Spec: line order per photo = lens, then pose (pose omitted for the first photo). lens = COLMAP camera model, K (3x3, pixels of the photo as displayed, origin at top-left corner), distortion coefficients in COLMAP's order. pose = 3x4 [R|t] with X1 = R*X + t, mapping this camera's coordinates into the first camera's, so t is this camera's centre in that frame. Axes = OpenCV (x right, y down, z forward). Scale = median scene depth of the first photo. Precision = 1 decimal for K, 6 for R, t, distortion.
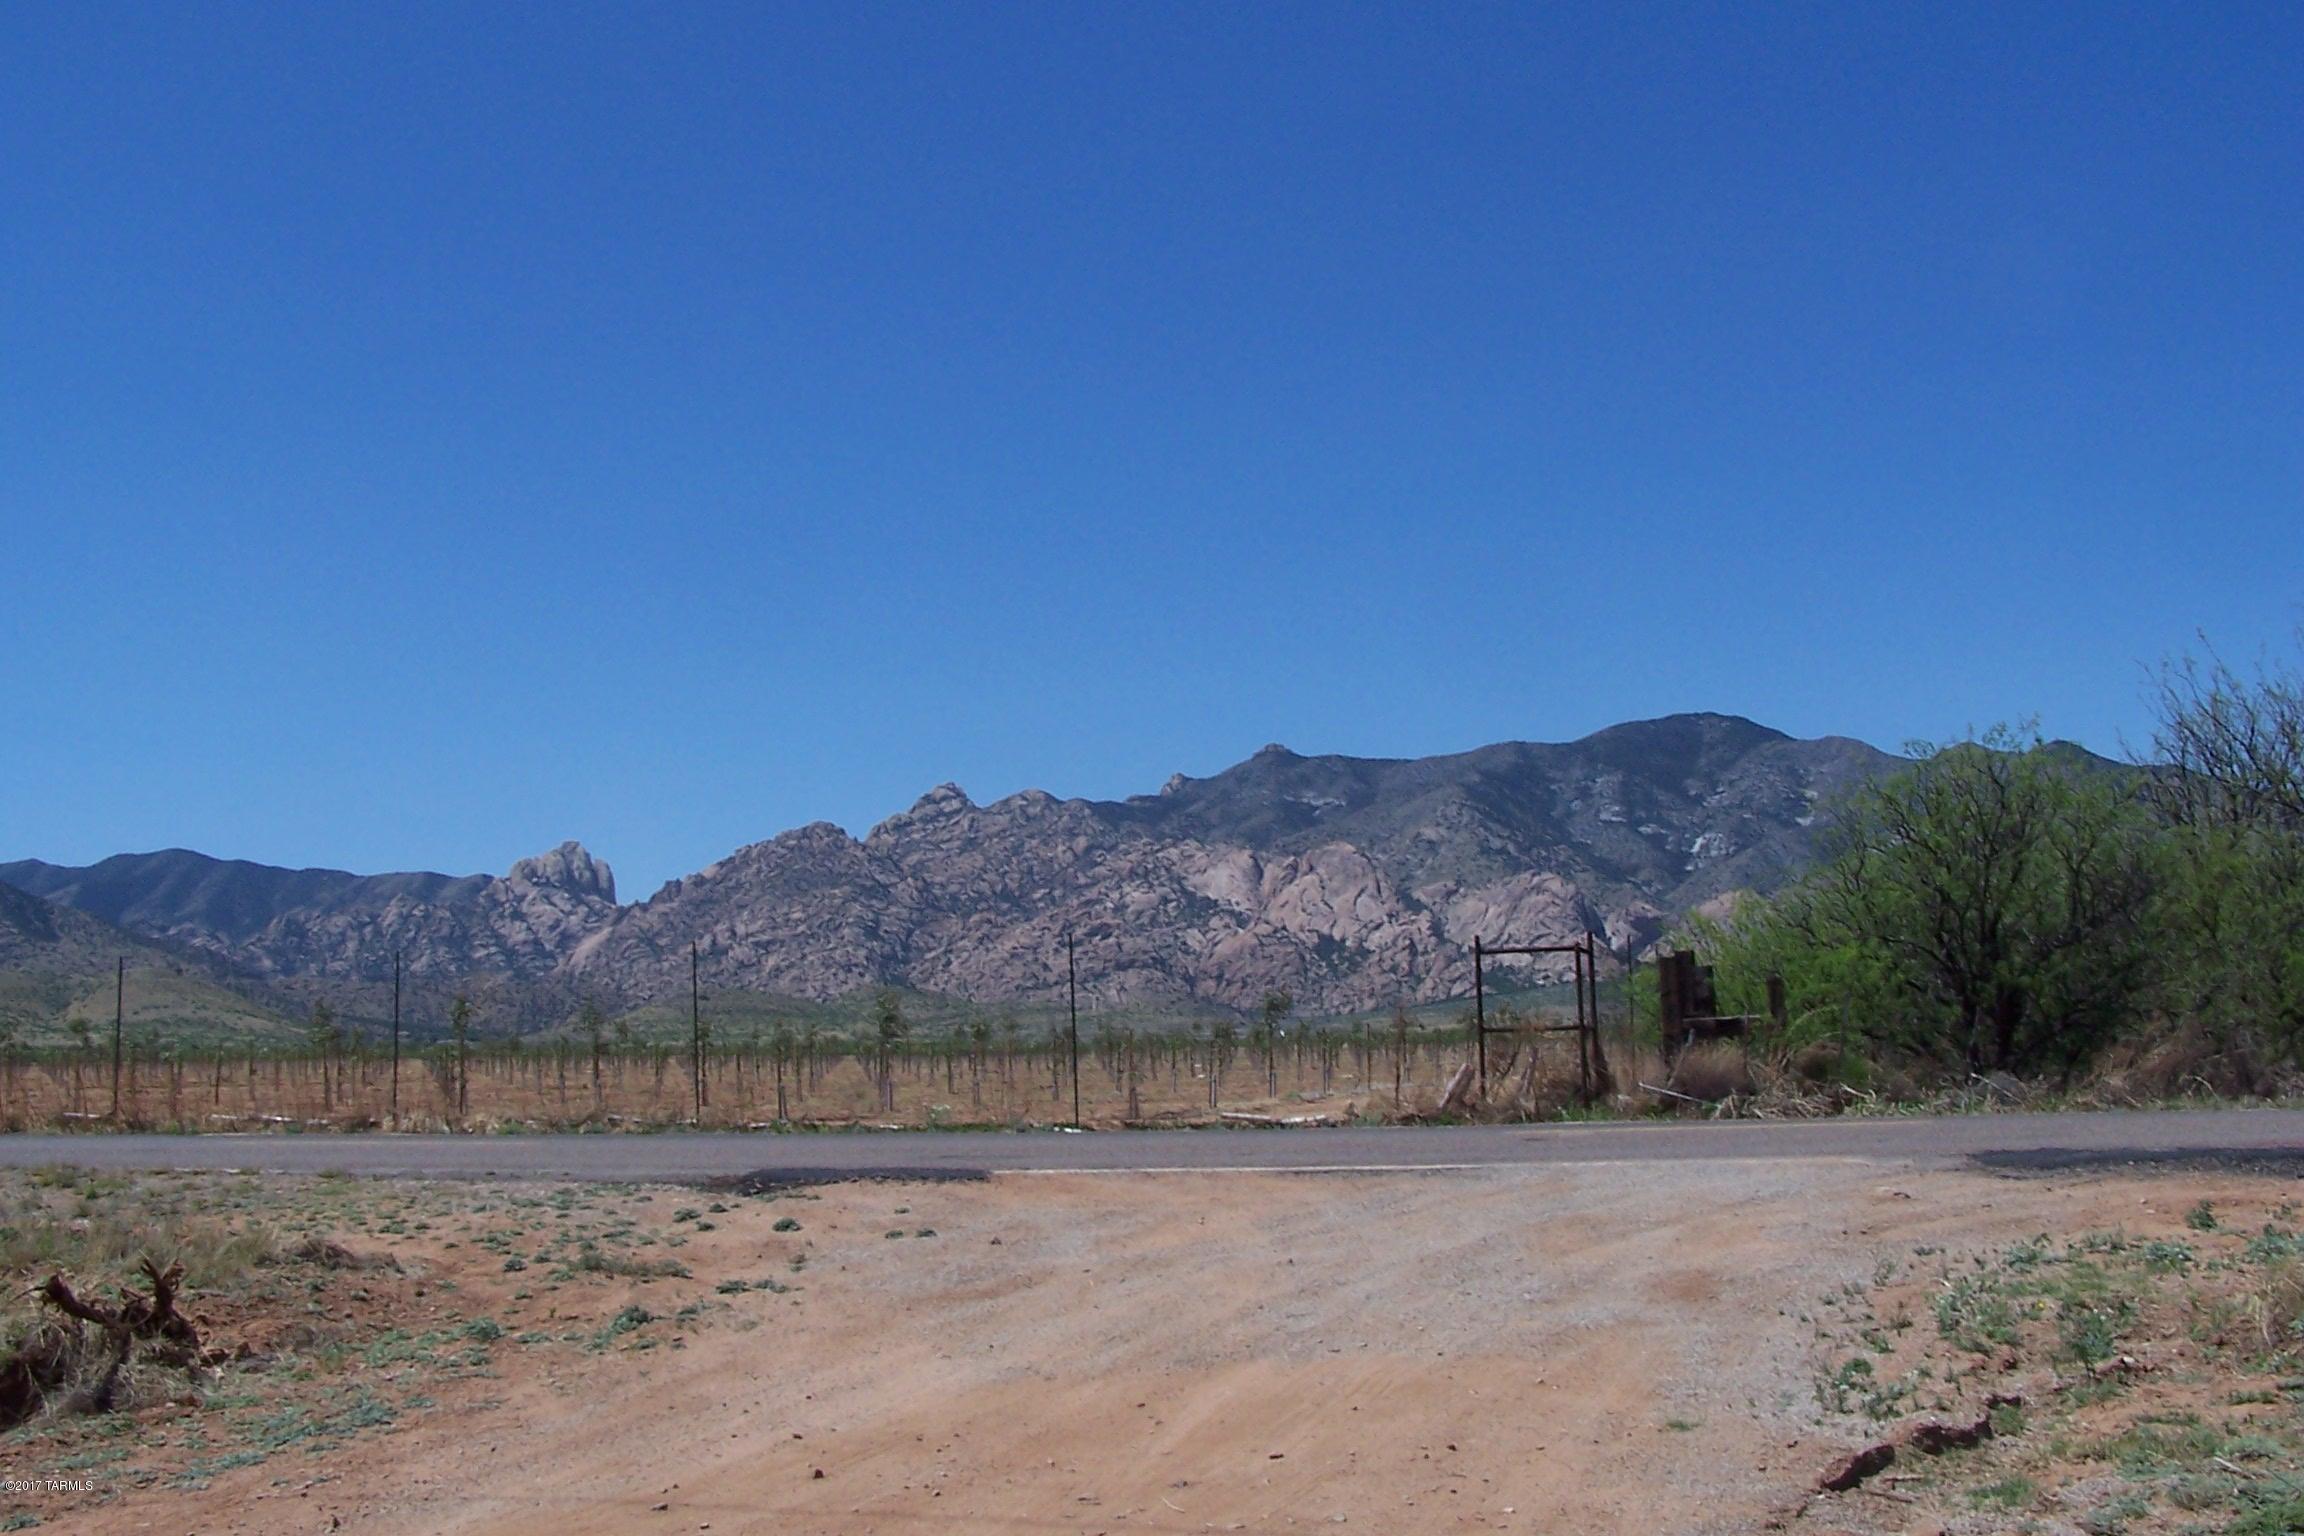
lens RADIAL K [[2617.5, 0, 1152.0], [0, 2617.5, 768.0], [0, 0, 1]] dist [-0.217307, 0.403590]
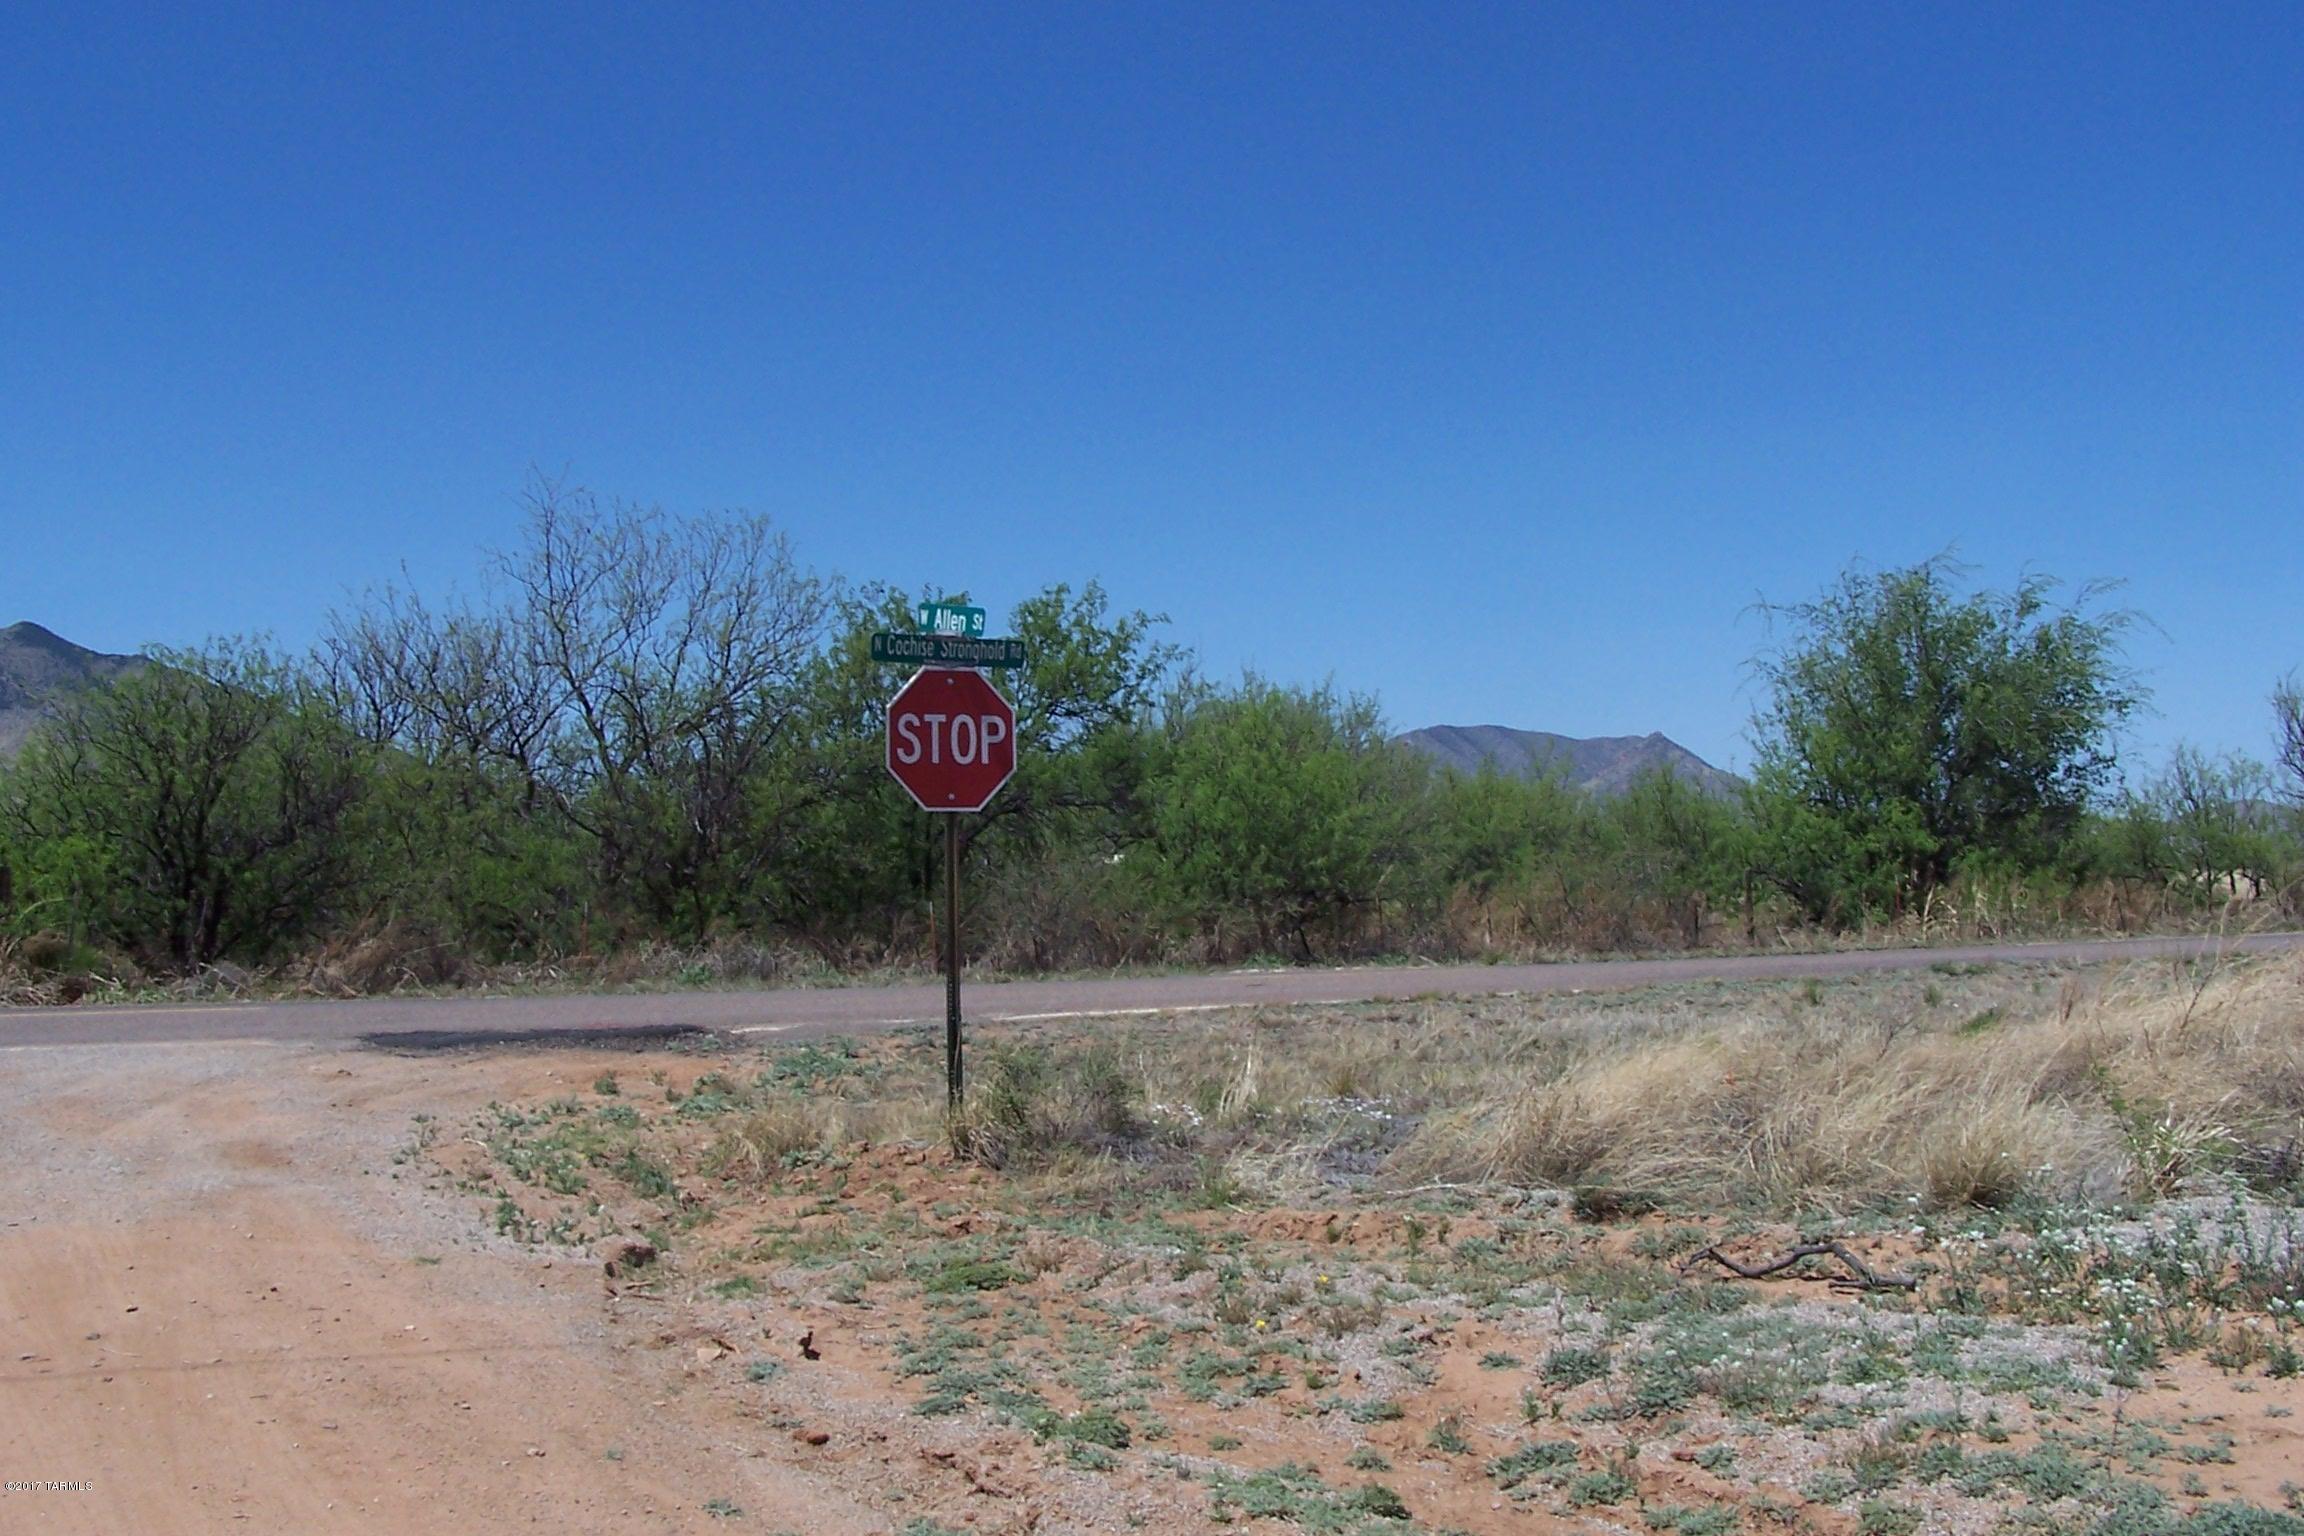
lens RADIAL K [[2617.5, 0, 1152.0], [0, 2617.5, 768.0], [0, 0, 1]] dist [-0.217307, 0.403590]
pose [[0.719756, 0.045871, 0.692710, -0.135038], [-0.075994, 0.997024, 0.012938, -0.004749], [-0.690055, -0.061954, 0.721100, -0.028052]]
